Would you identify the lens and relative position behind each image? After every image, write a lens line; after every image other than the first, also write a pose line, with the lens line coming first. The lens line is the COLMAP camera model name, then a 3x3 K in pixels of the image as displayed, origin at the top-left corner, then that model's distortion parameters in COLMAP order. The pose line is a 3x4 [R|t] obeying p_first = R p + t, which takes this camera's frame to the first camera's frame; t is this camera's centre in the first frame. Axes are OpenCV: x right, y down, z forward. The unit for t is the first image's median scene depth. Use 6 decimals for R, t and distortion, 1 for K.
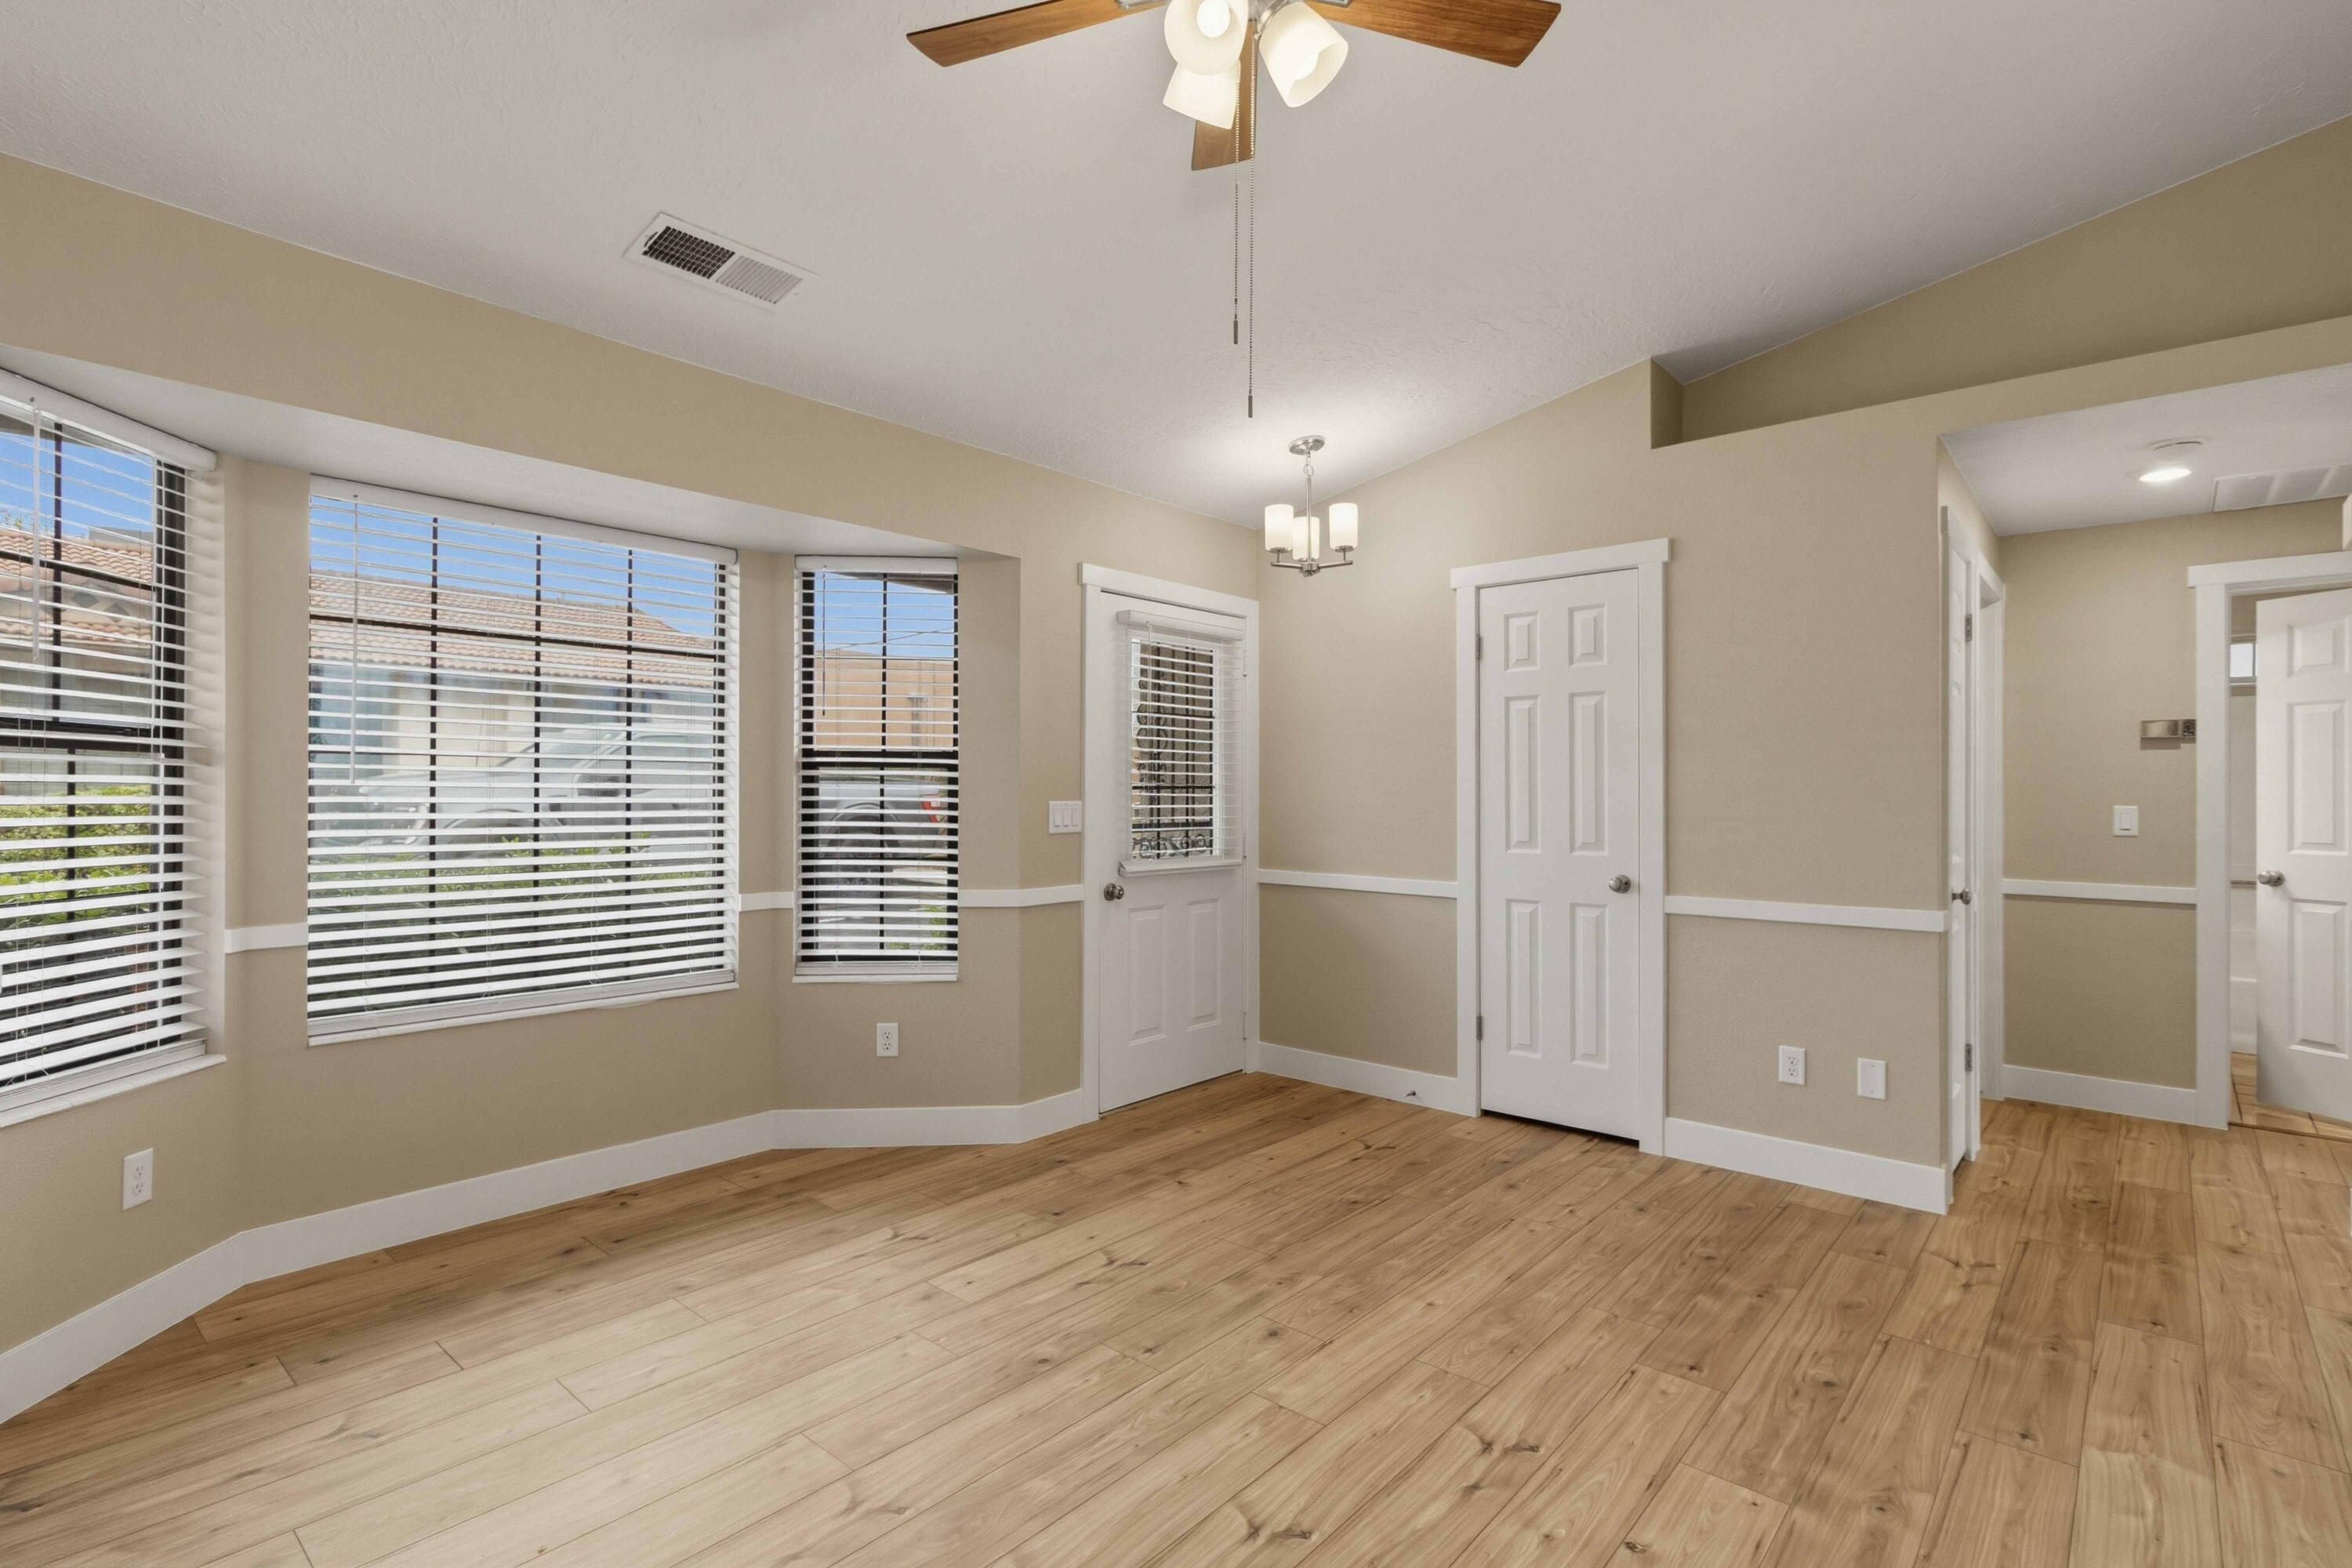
lens RADIAL K [[1114.7, 0, 1175.0], [0, 1114.7, 781.1], [0, 0, 1]] dist [0.003289, 0.000544]
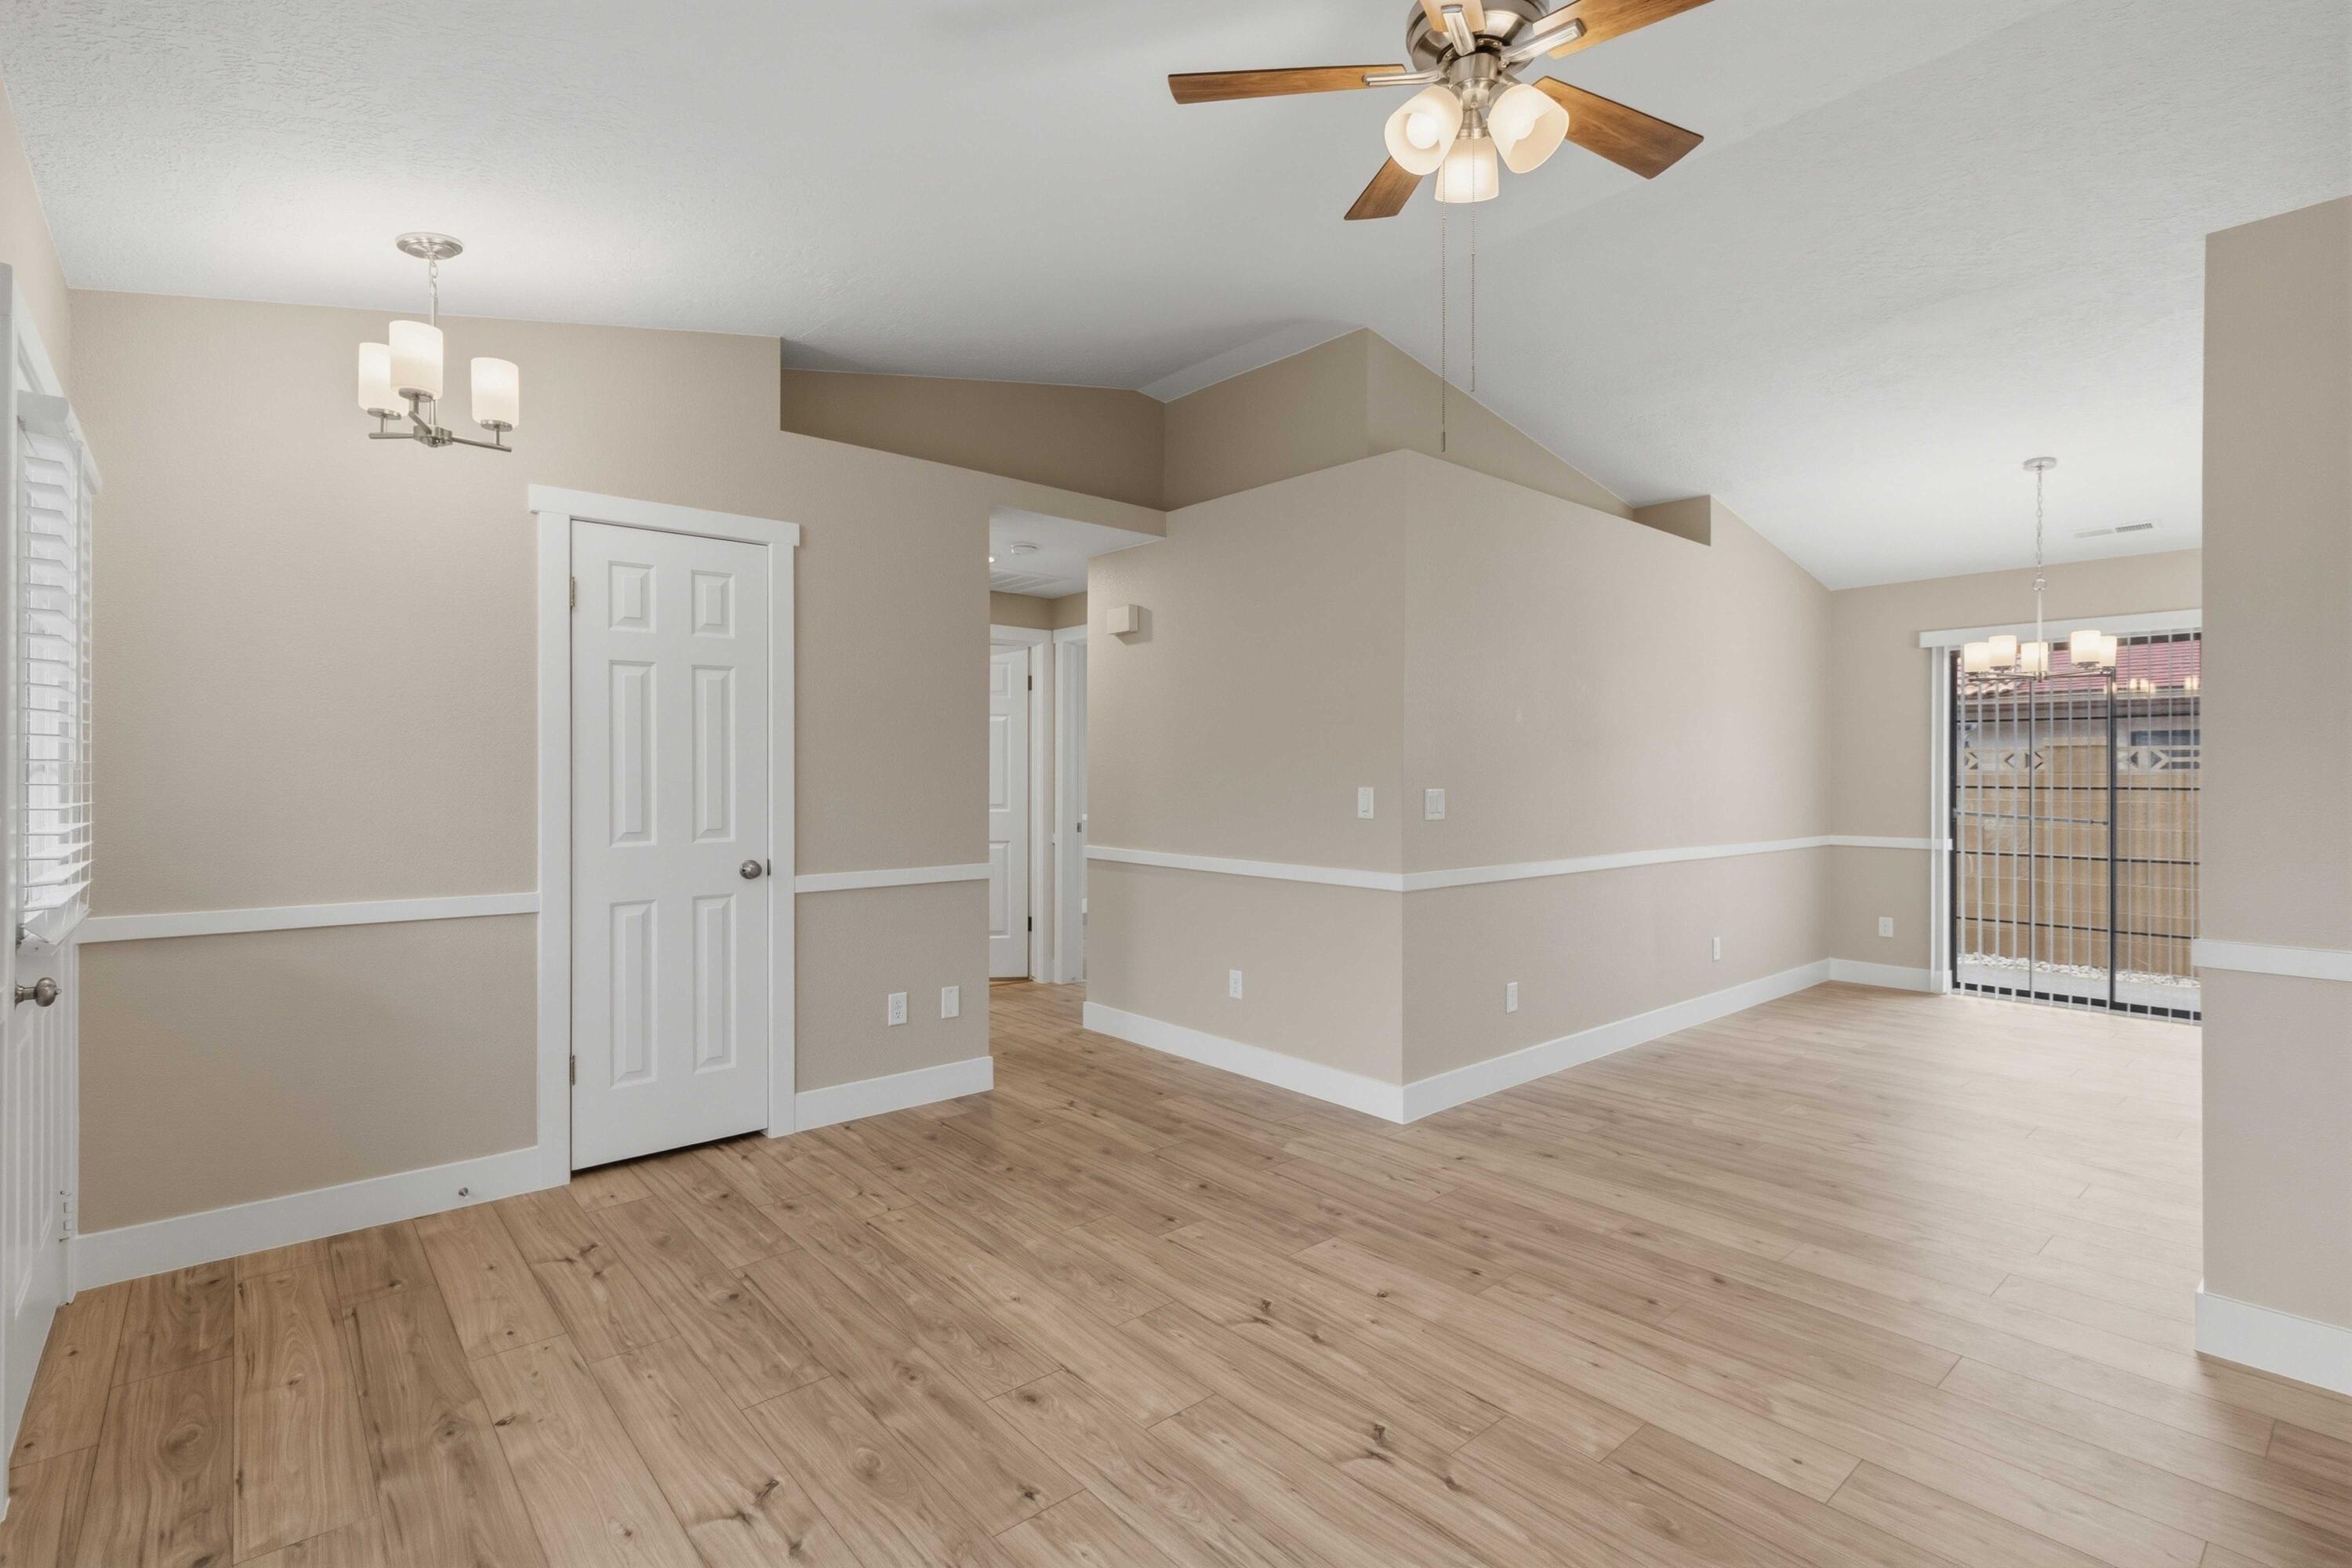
lens RADIAL K [[1092.7, 0, 1186.4], [0, 1092.7, 764.4], [0, 0, 1]] dist [0.000522, 0.000362]
pose [[0.129657, 0.005242, 0.991545, -0.540557], [-0.007774, 0.999961, -0.004270, 0.003082], [-0.991528, -0.007155, 0.129692, 0.562200]]
